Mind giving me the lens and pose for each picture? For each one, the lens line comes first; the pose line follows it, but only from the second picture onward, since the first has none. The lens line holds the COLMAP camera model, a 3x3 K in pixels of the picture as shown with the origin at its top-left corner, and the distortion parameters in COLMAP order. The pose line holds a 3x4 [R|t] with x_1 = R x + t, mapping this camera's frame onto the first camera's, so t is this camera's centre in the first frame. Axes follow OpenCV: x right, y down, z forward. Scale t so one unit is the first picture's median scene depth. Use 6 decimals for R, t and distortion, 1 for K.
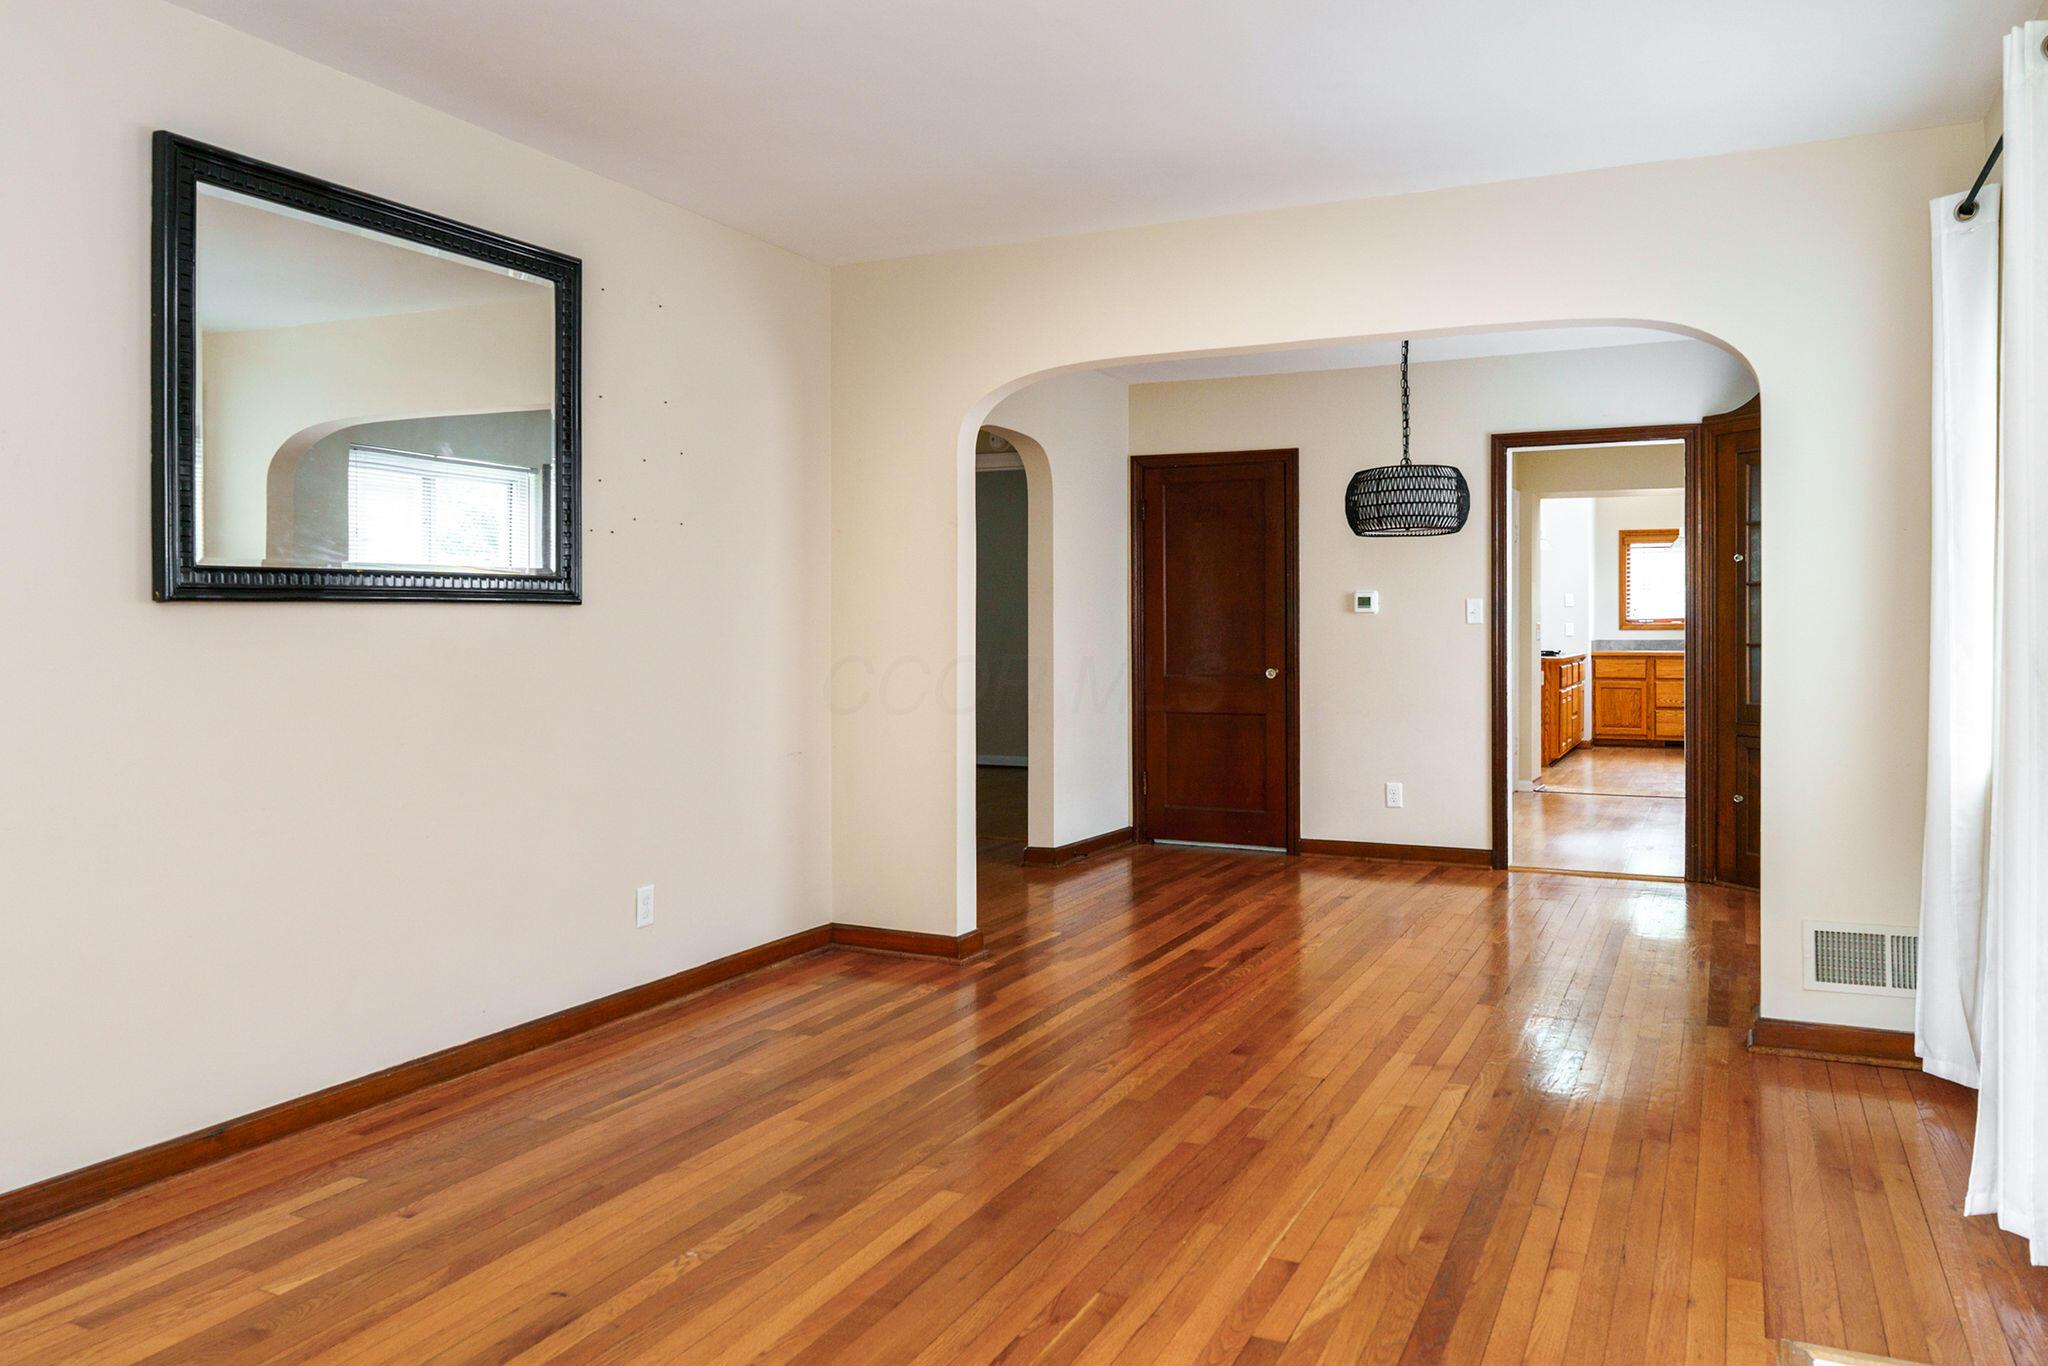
lens RADIAL K [[1245.4, 0, 1023.4], [0, 1245.4, 604.8], [0, 0, 1]] dist [-0.002814, -0.000698]
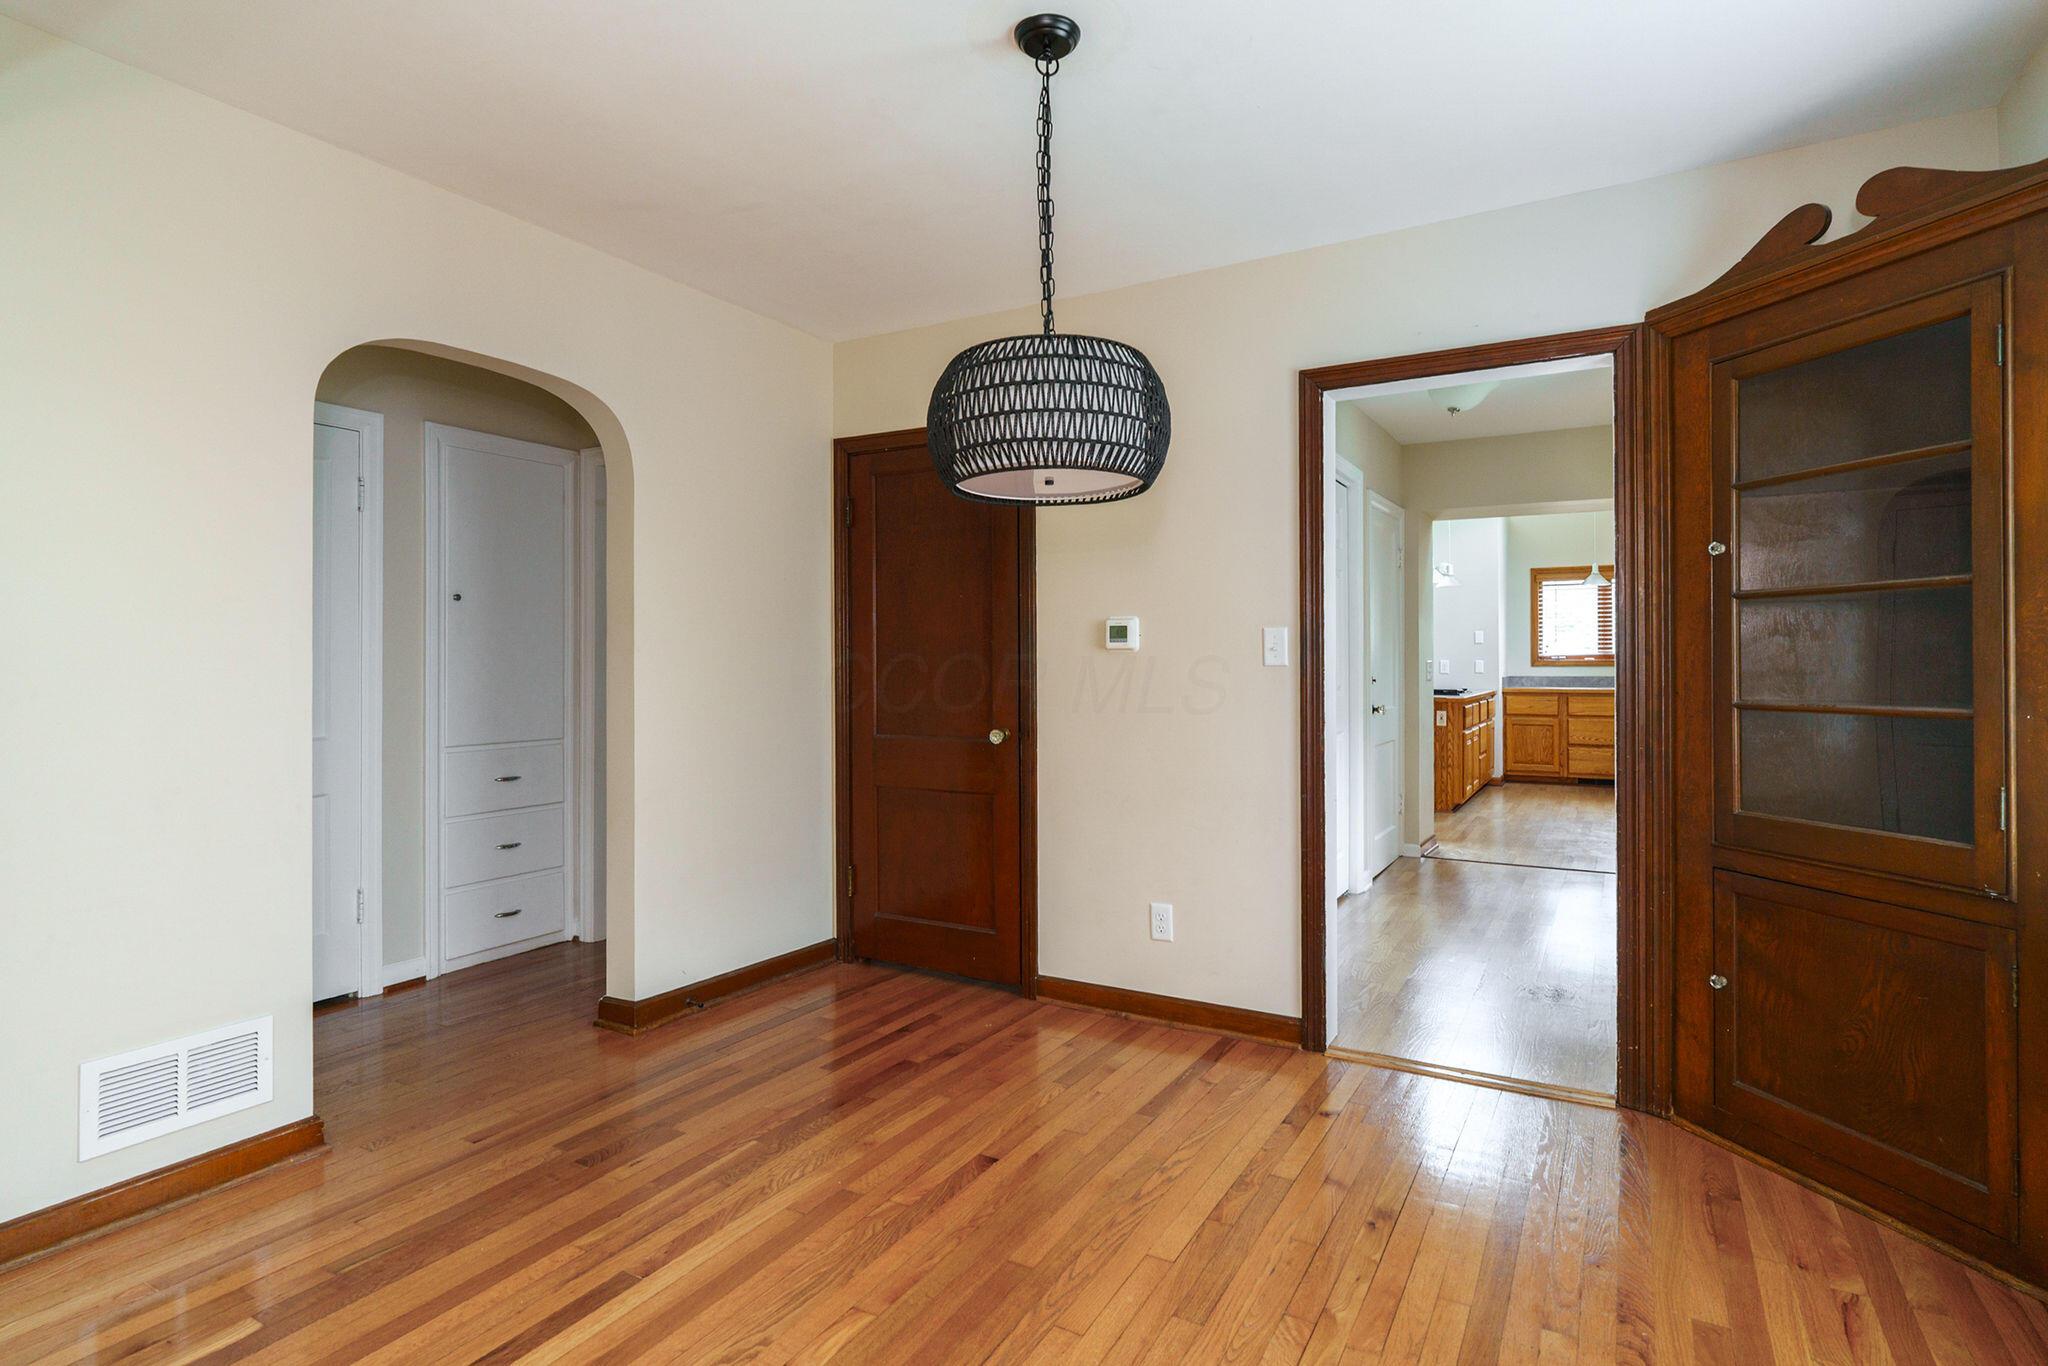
lens RADIAL K [[938.0, 0, 1021.7], [0, 938.0, 644.2], [0, 0, 1]] dist [-0.000852, -0.000215]
pose [[0.998284, -0.002706, -0.058489, 0.170284], [0.002649, 0.999996, -0.001050, 0.002681], [0.058492, 0.000893, 0.998287, 0.332013]]
